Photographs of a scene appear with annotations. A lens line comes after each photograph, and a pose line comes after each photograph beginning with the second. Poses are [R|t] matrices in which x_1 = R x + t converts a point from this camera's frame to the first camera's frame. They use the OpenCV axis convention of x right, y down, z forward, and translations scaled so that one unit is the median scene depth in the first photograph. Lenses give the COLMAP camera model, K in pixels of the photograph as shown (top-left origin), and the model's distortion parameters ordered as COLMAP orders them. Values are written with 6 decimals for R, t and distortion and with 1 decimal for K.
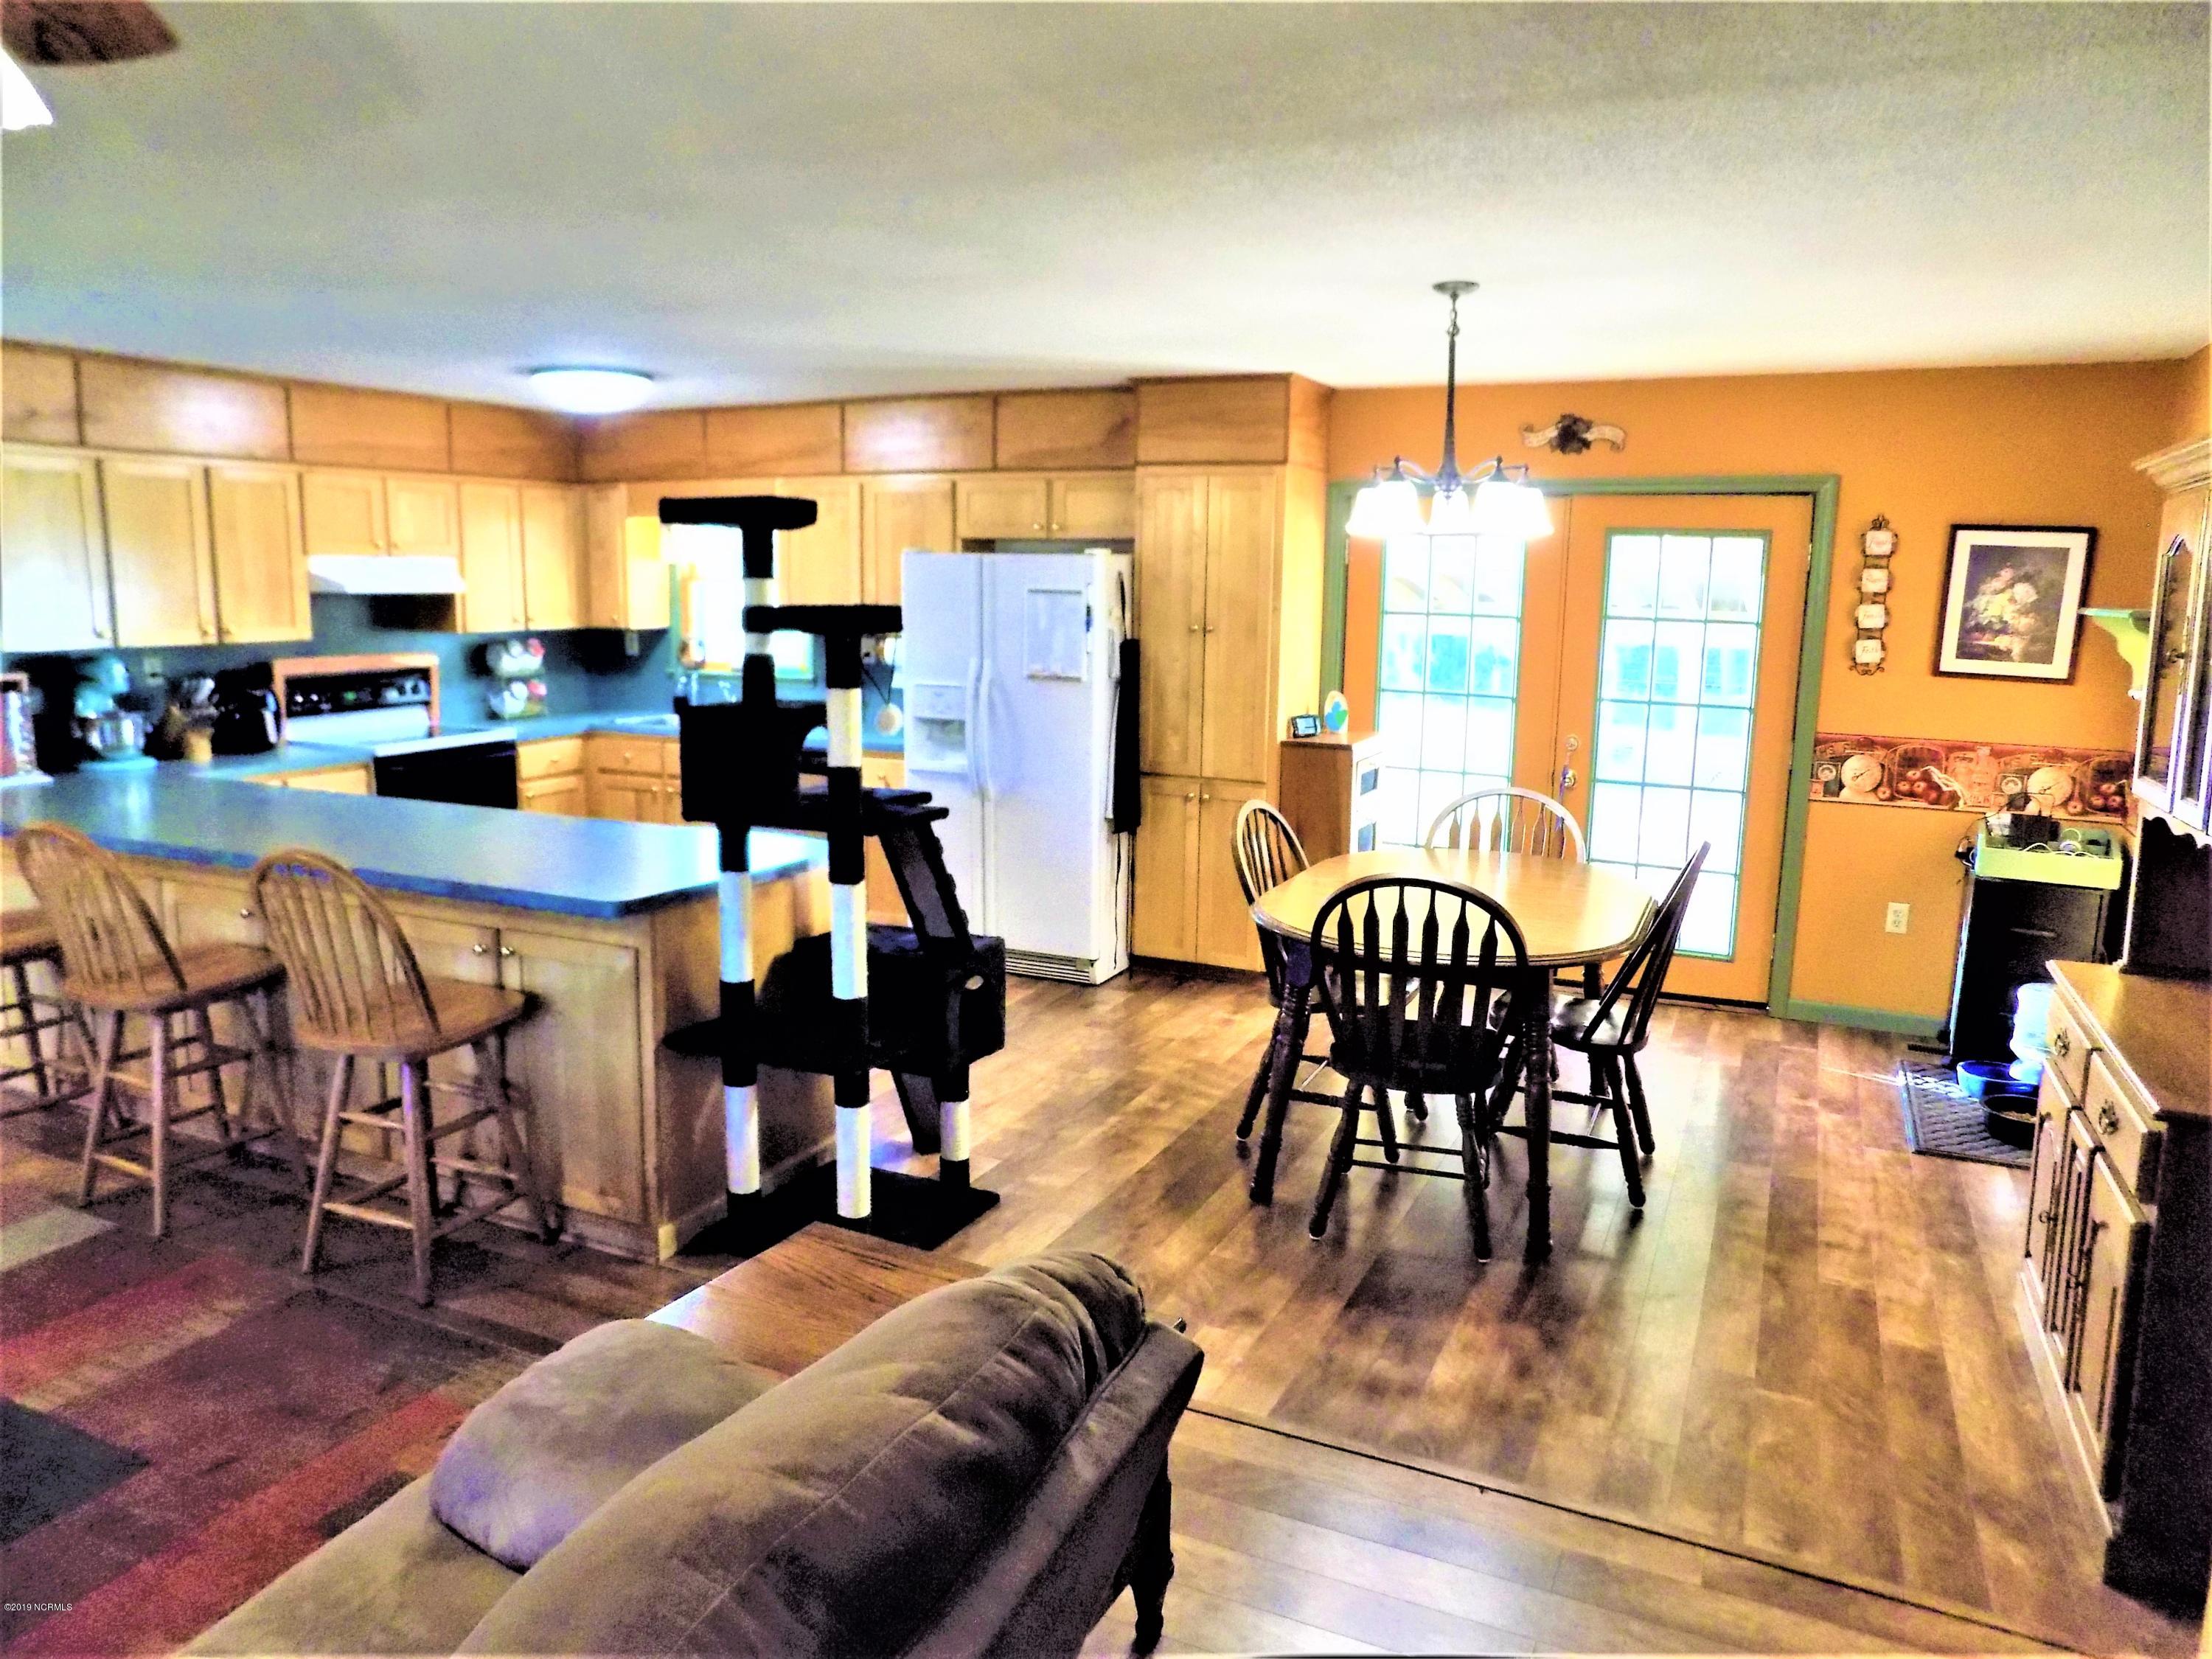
lens RADIAL K [[1503.4, 0, 1102.0], [0, 1503.4, 799.1], [0, 0, 1]] dist [-0.071551, 0.076559]
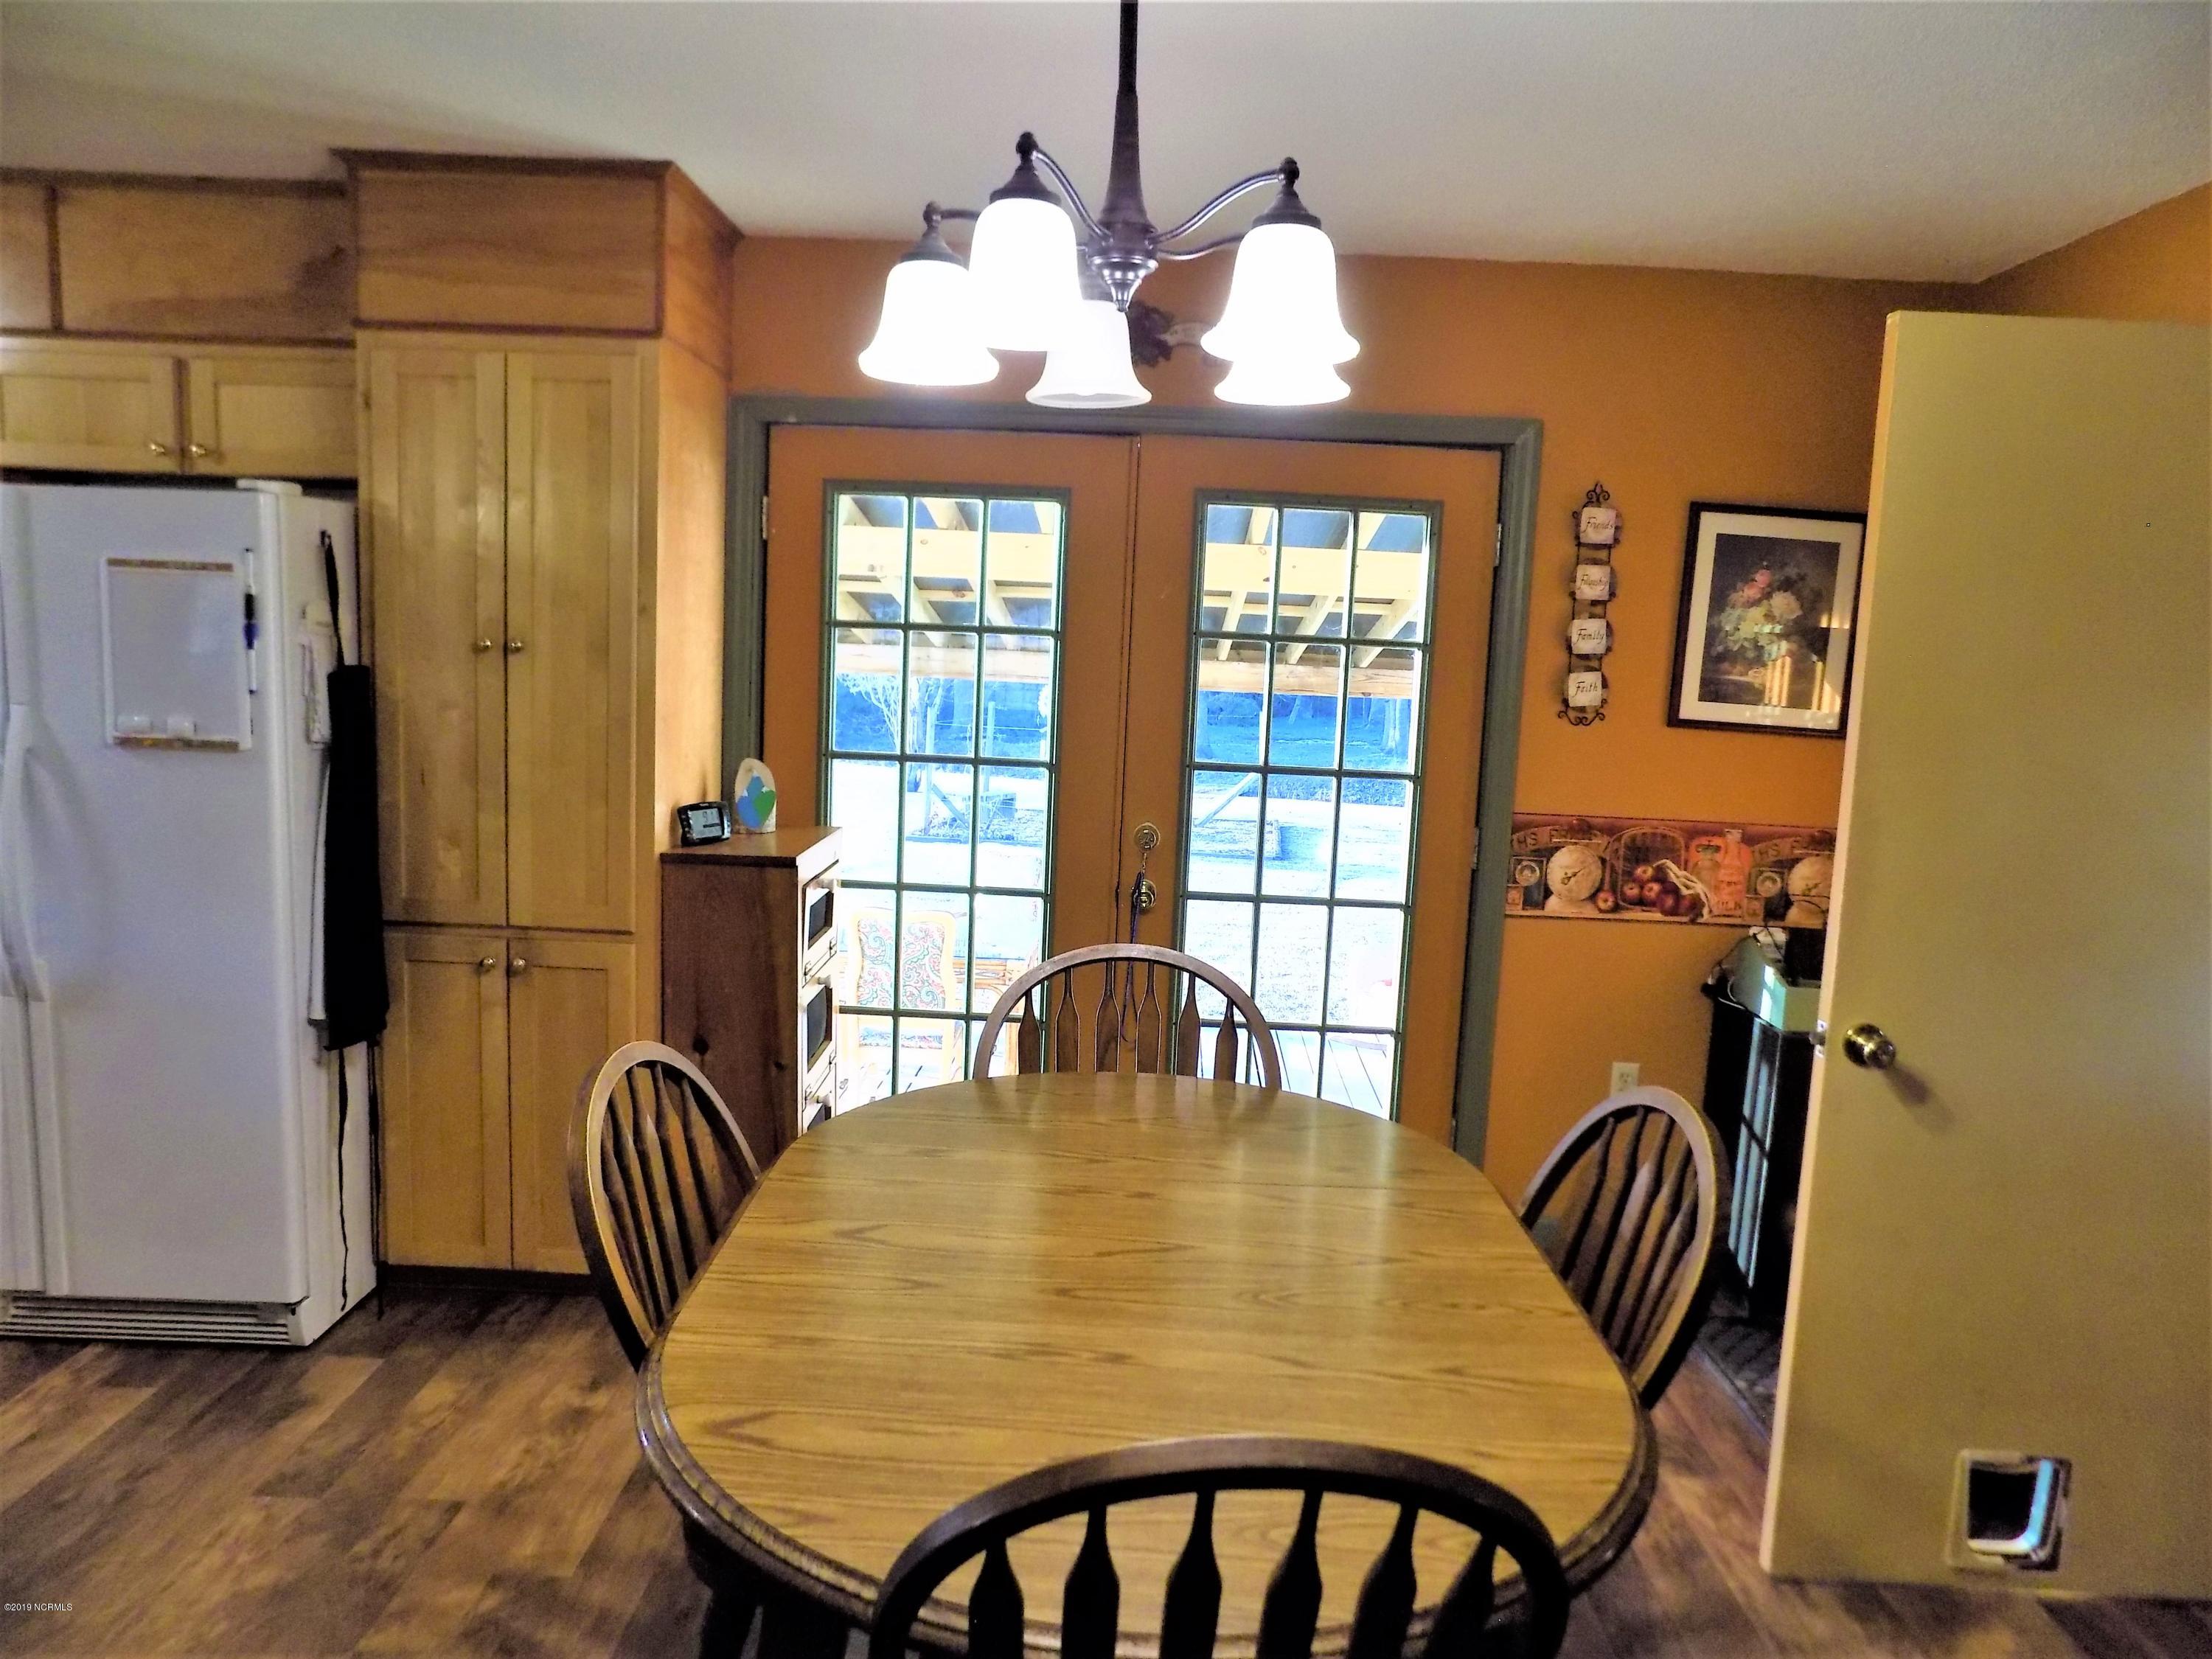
lens RADIAL K [[1487.3, 0, 1115.3], [0, 1487.3, 818.0], [0, 0, 1]] dist [-0.078004, 0.069119]
pose [[0.904513, -0.031645, 0.425271, 0.041125], [0.038792, 0.999214, -0.008153, -0.040811], [-0.424679, 0.023872, 0.905029, 0.446118]]
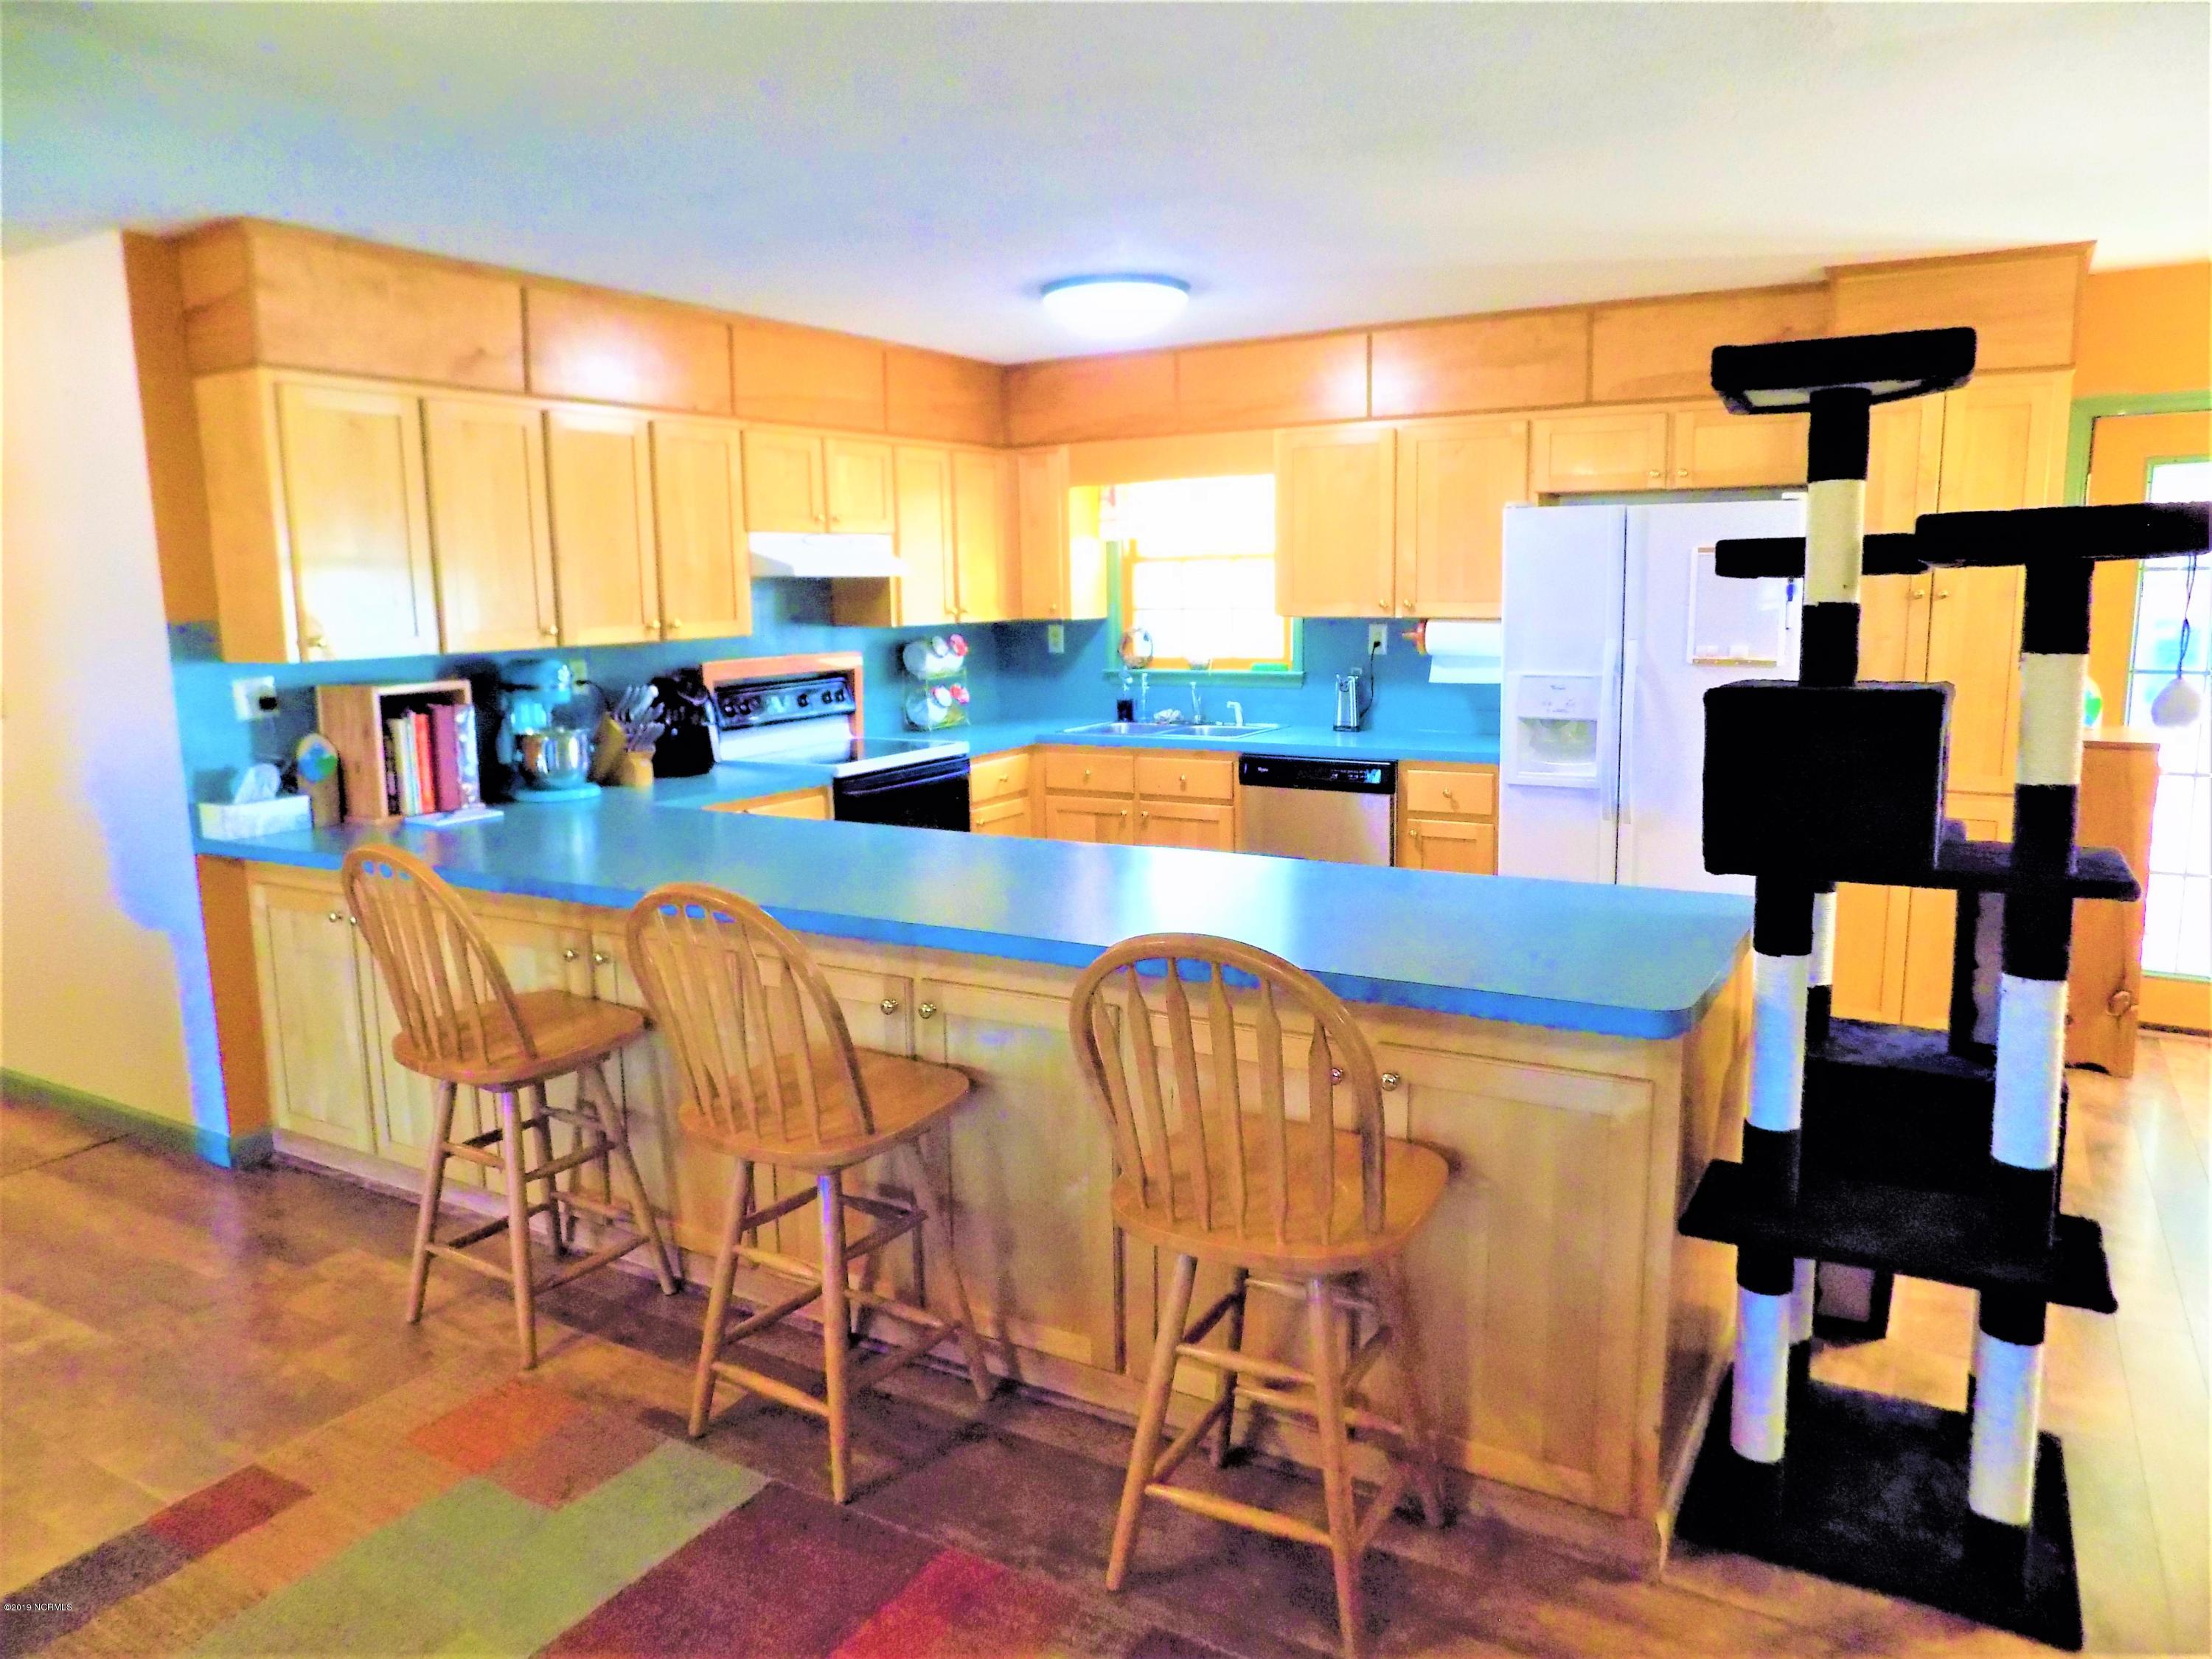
lens RADIAL K [[1503.4, 0, 1102.0], [0, 1503.4, 799.1], [0, 0, 1]] dist [-0.071551, 0.076559]
pose [[0.995506, -0.015644, -0.093395, -0.283702], [0.014965, 0.999856, -0.007963, -0.009119], [0.093506, 0.006529, 0.995597, 0.214079]]
